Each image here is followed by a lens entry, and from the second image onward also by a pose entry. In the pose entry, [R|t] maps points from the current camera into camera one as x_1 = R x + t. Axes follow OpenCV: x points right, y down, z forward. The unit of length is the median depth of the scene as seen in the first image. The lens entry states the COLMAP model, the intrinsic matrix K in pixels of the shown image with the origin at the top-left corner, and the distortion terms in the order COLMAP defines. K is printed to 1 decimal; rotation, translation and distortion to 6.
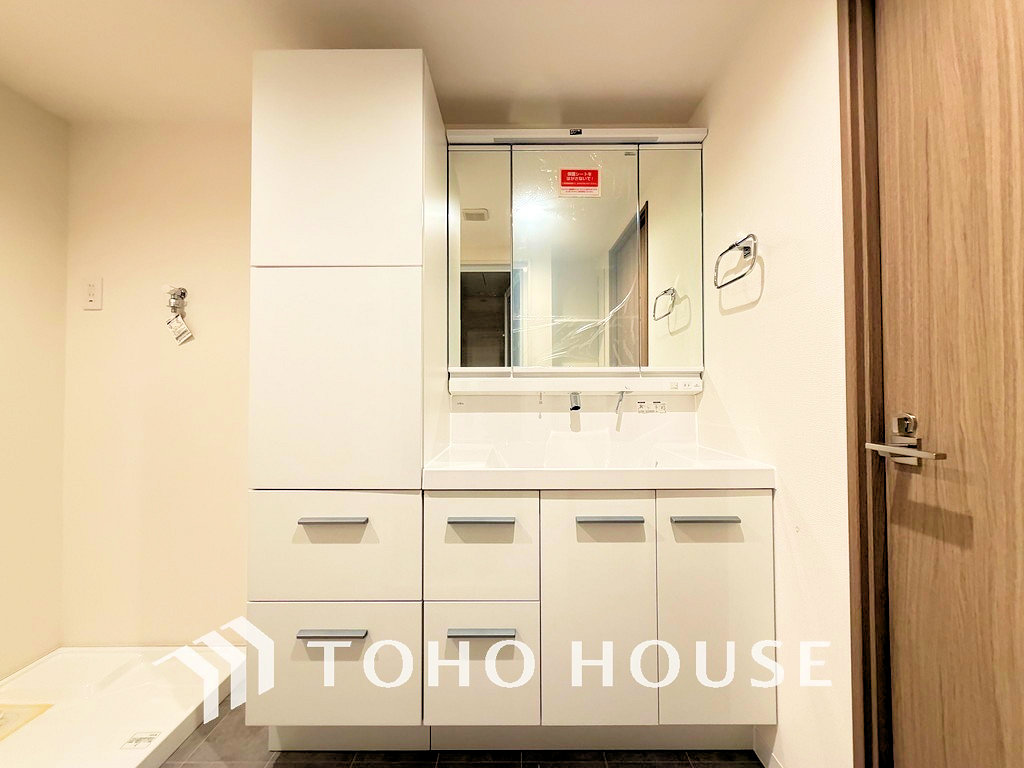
lens RADIAL K [[402.5, 0, 512.0], [0, 402.5, 384.0], [0, 0, 1]] dist [-0.000895, 0.000162]
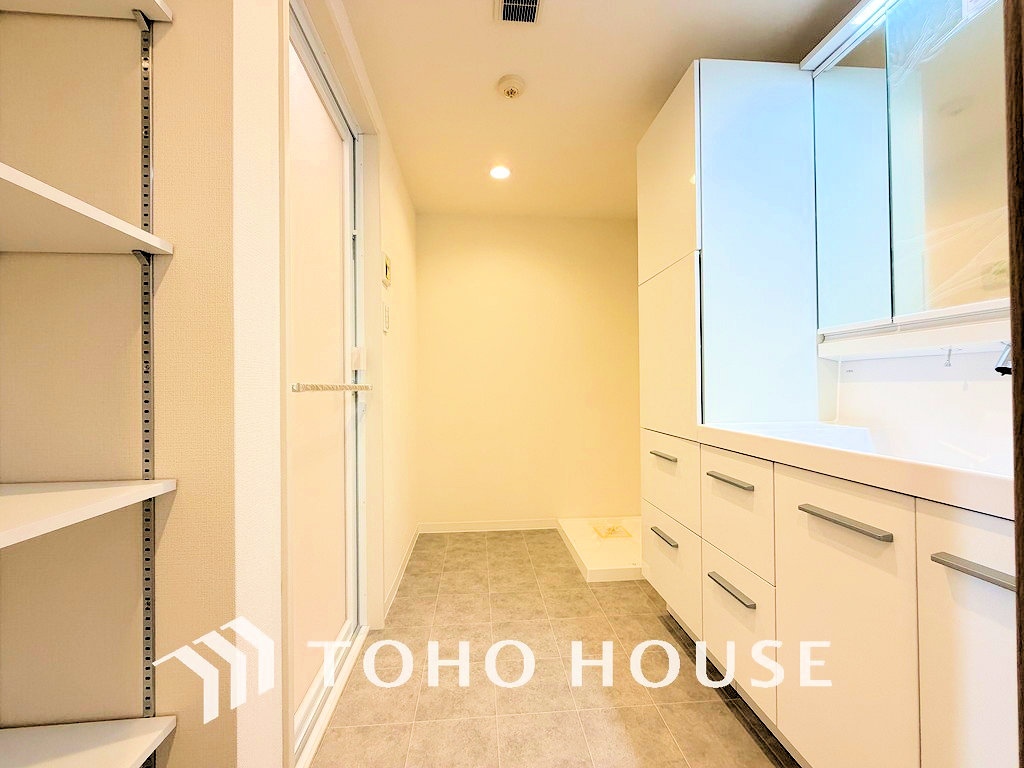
lens RADIAL K [[402.5, 0, 512.0], [0, 402.5, 384.0], [0, 0, 1]] dist [-0.000895, 0.000162]
pose [[0.087887, -0.003375, -0.996125, 0.701230], [0.029881, 0.999553, -0.000750, 0.062661], [0.995682, -0.029699, 0.087949, 0.286911]]
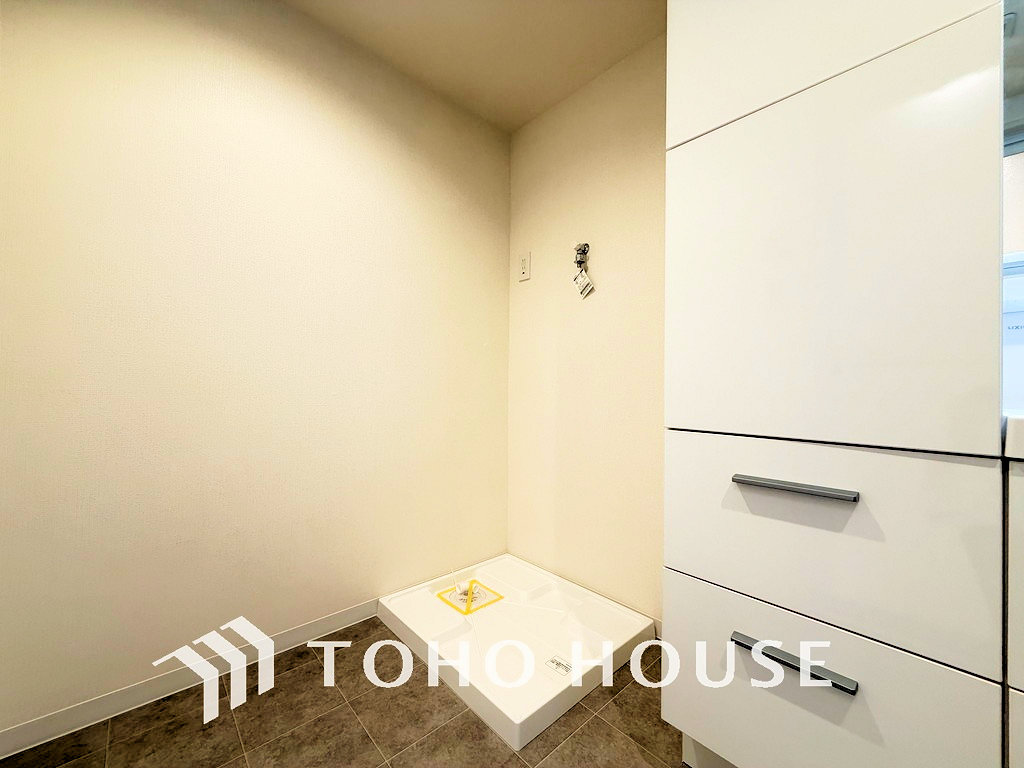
lens RADIAL K [[402.5, 0, 512.0], [0, 402.5, 384.0], [0, 0, 1]] dist [-0.000895, 0.000162]
pose [[0.677499, 0.002950, -0.735518, -0.211673], [0.002506, 0.999977, 0.006319, 0.131760], [0.735520, -0.006124, 0.677476, 0.180836]]
